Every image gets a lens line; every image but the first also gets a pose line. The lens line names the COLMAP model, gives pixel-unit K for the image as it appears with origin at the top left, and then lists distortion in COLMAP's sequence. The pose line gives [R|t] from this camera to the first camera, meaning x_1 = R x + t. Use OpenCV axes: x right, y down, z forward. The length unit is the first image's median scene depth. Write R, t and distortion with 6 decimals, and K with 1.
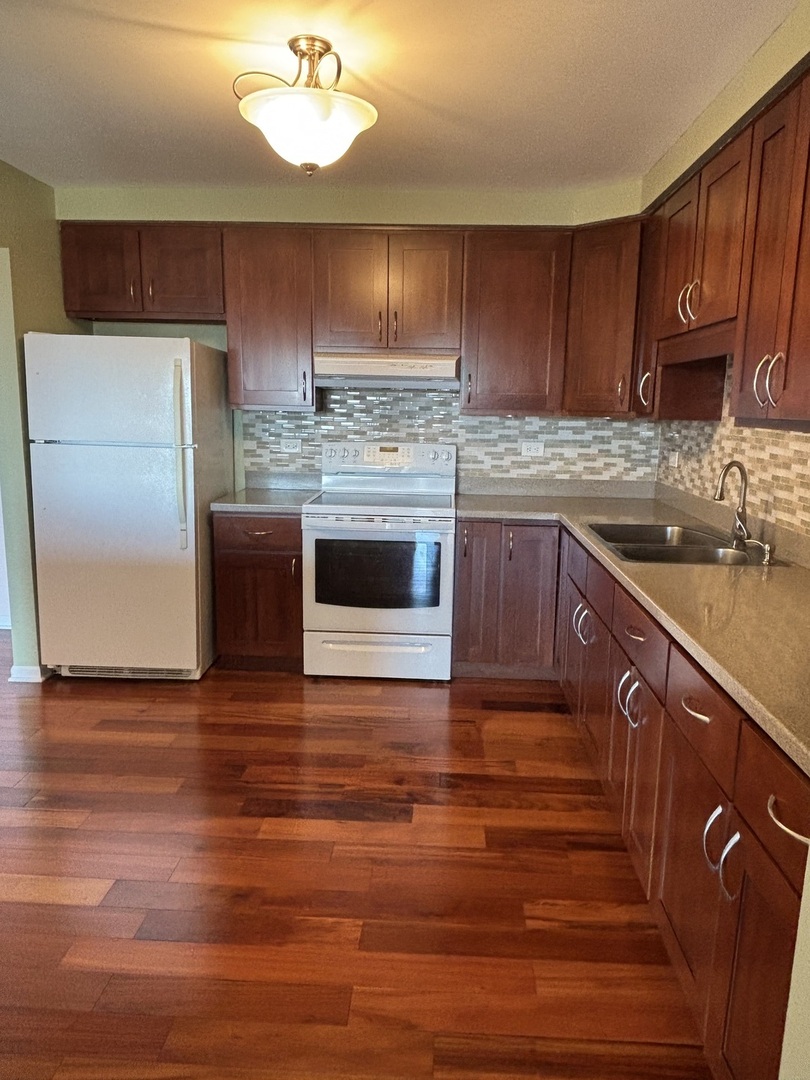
lens RADIAL K [[728.4, 0, 406.6], [0, 728.4, 538.5], [0, 0, 1]] dist [-0.000183, 0.000052]
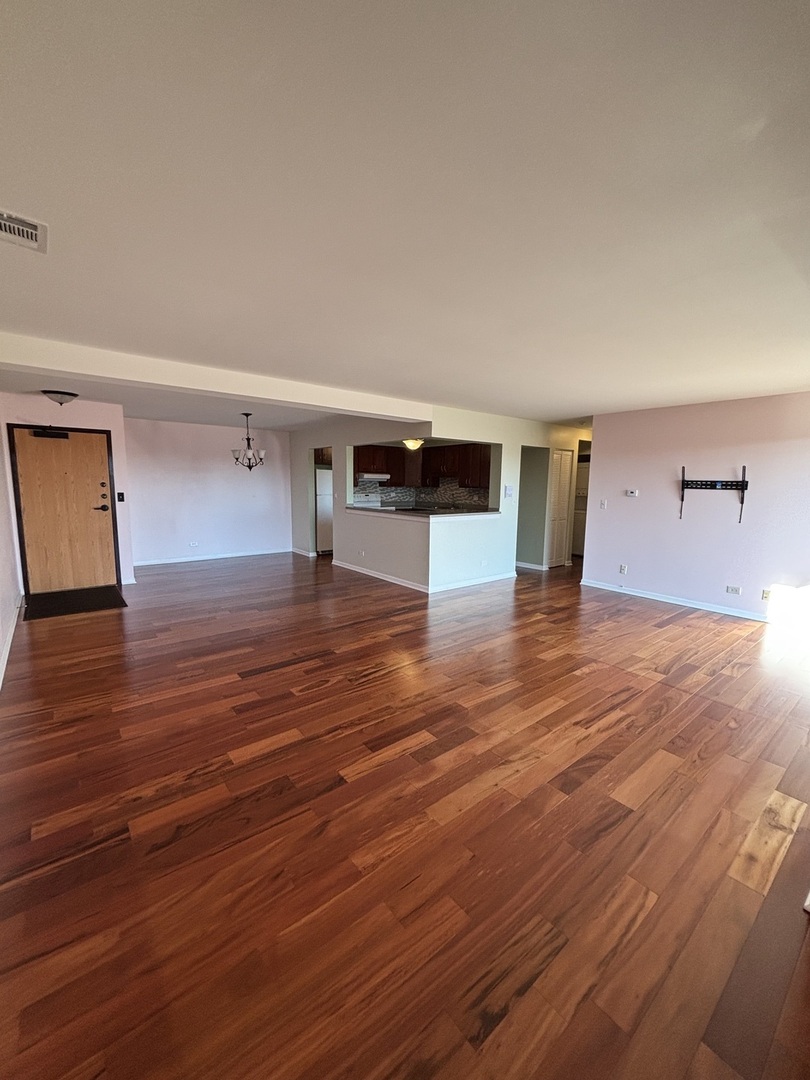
lens RADIAL K [[436.4, 0, 403.8], [0, 436.4, 539.3], [0, 0, 1]] dist [0.007665, 0.000069]
pose [[0.751962, -0.095220, 0.652294, -1.474525], [0.117611, 0.993016, 0.009376, 0.122050], [-0.648630, 0.069667, 0.757908, -0.962096]]
